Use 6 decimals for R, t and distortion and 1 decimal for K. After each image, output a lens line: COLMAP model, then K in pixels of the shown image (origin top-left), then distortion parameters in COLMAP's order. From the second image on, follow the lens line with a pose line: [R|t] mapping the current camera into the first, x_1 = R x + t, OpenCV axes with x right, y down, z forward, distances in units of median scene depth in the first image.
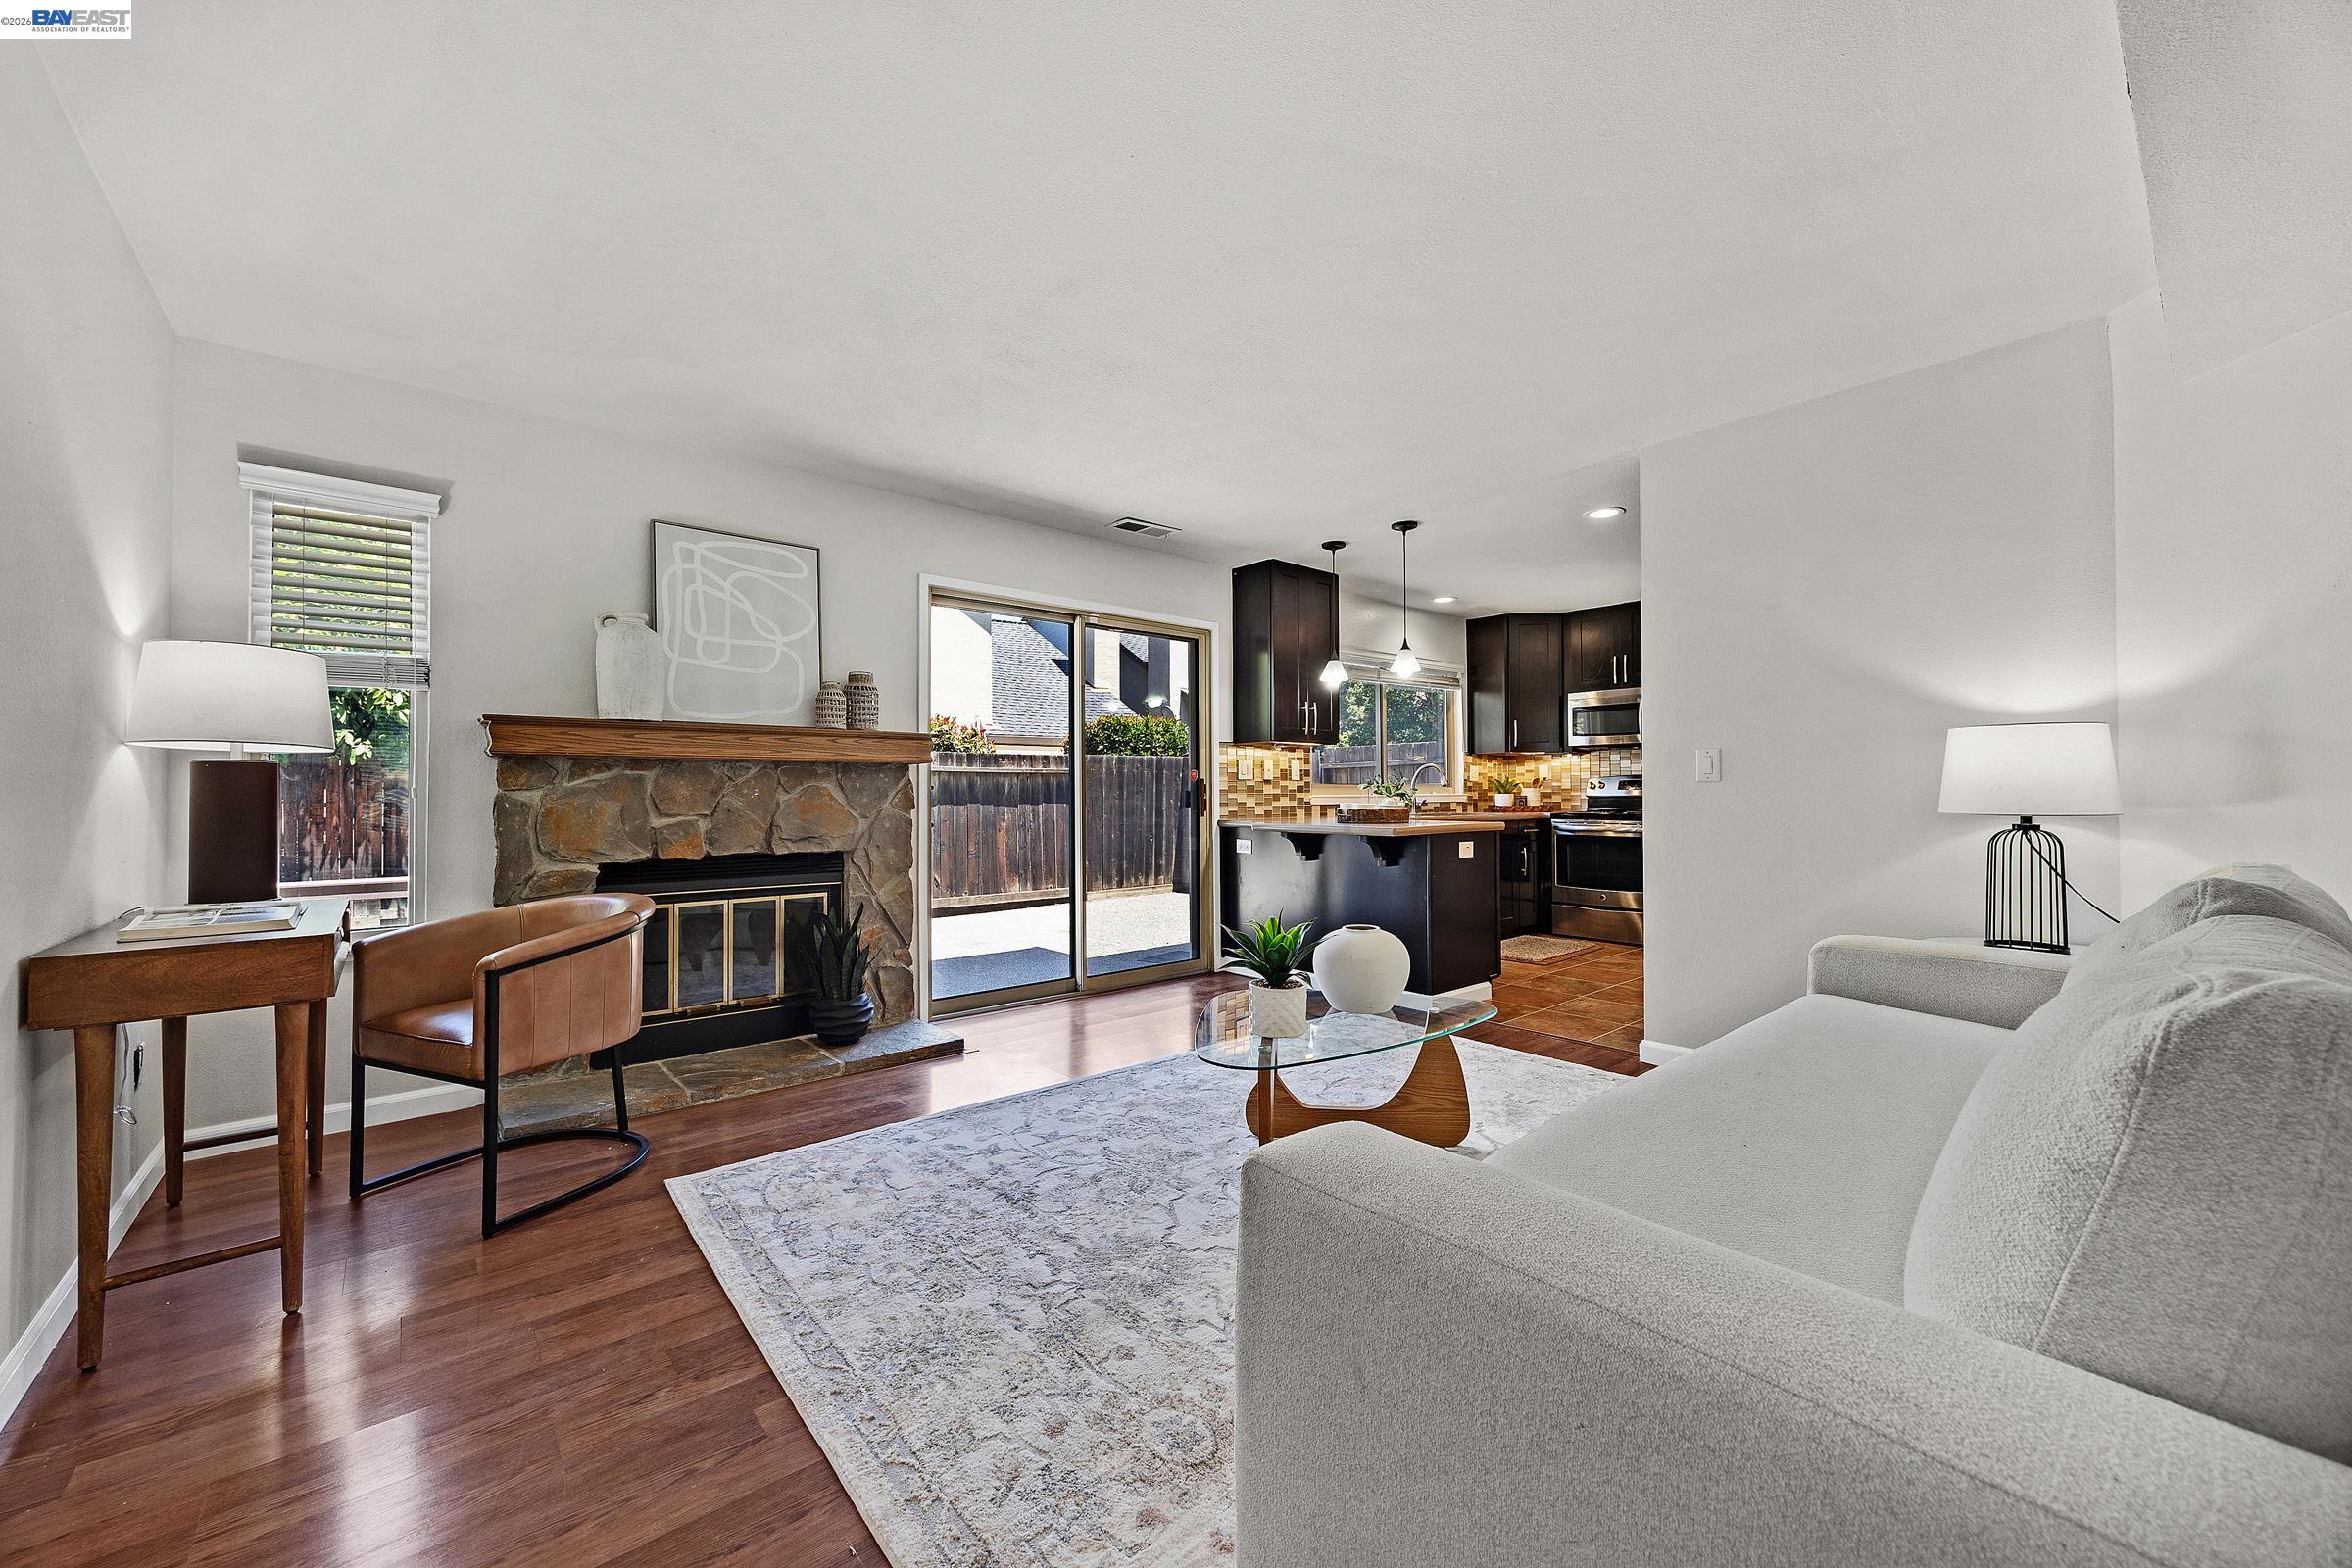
lens RADIAL K [[900.2, 0, 1169.7], [0, 900.2, 784.9], [0, 0, 1]] dist [0.004957, -0.000187]
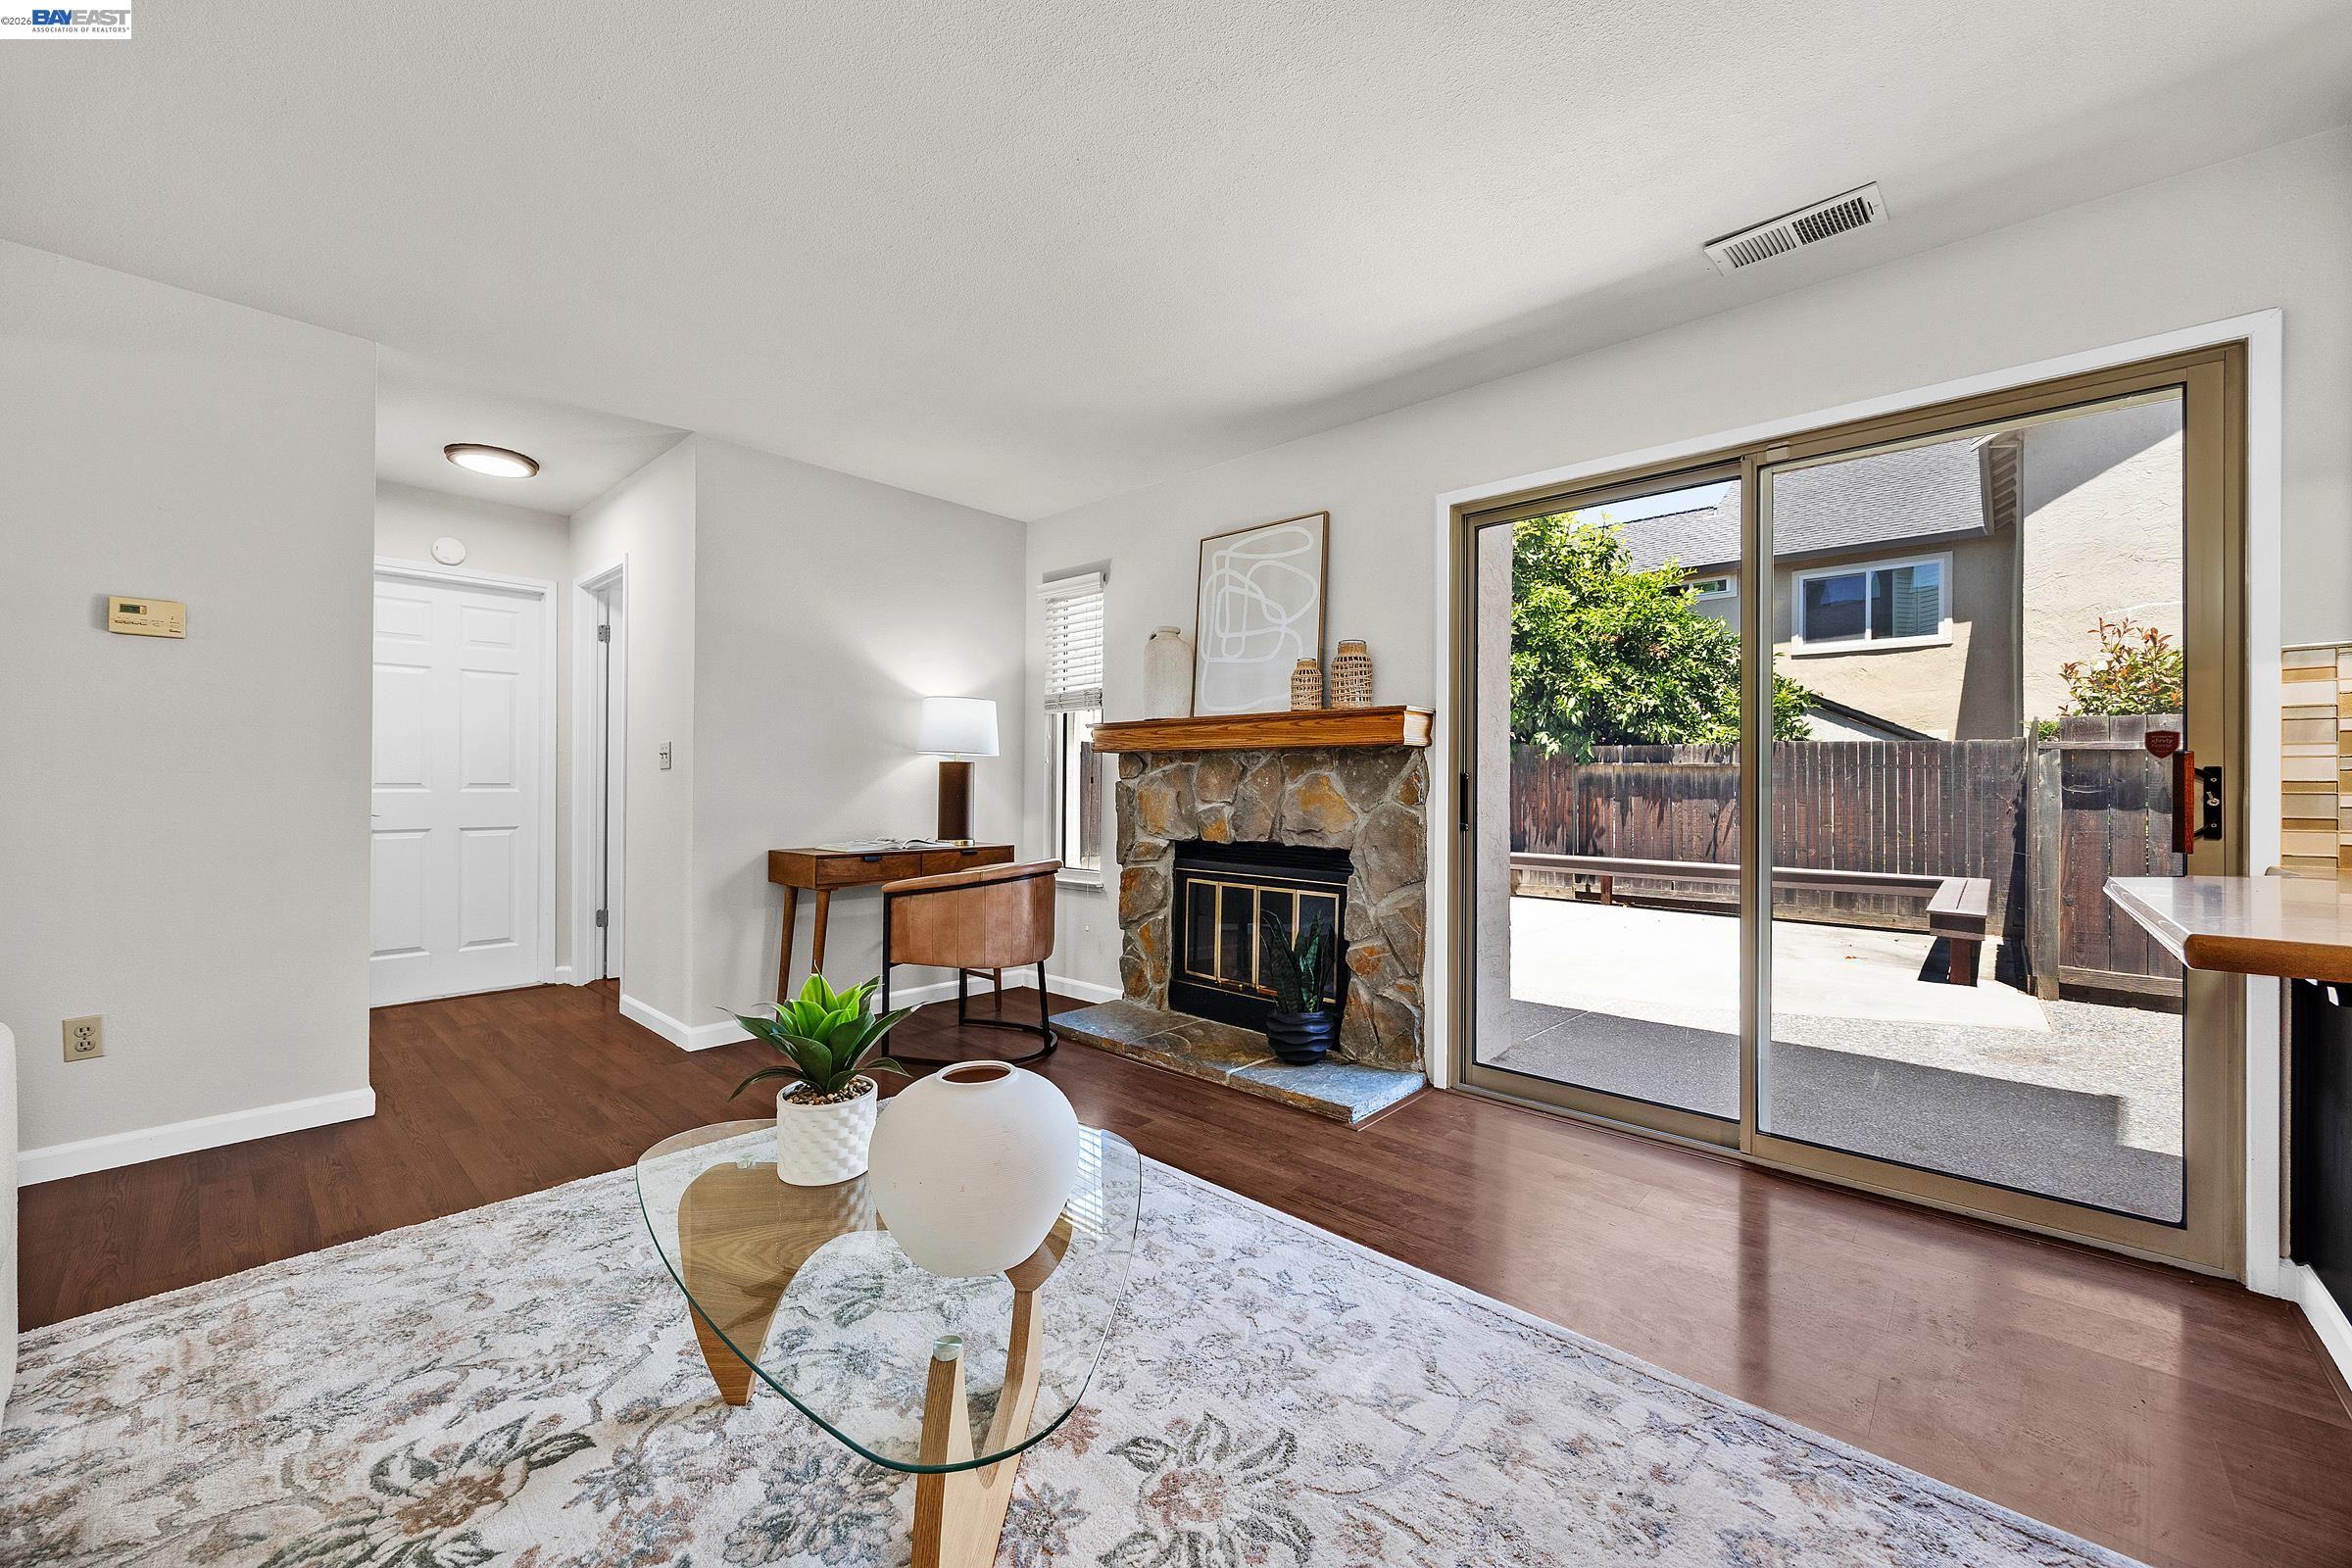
lens RADIAL K [[900.2, 0, 1169.2], [0, 900.2, 778.1], [0, 0, 1]] dist [0.004957, -0.000187]
pose [[0.127848, -0.001556, -0.991793, 0.505750], [0.000281, 0.999999, -0.001533, 0.006387], [0.991794, -0.000082, 0.127849, 0.761499]]
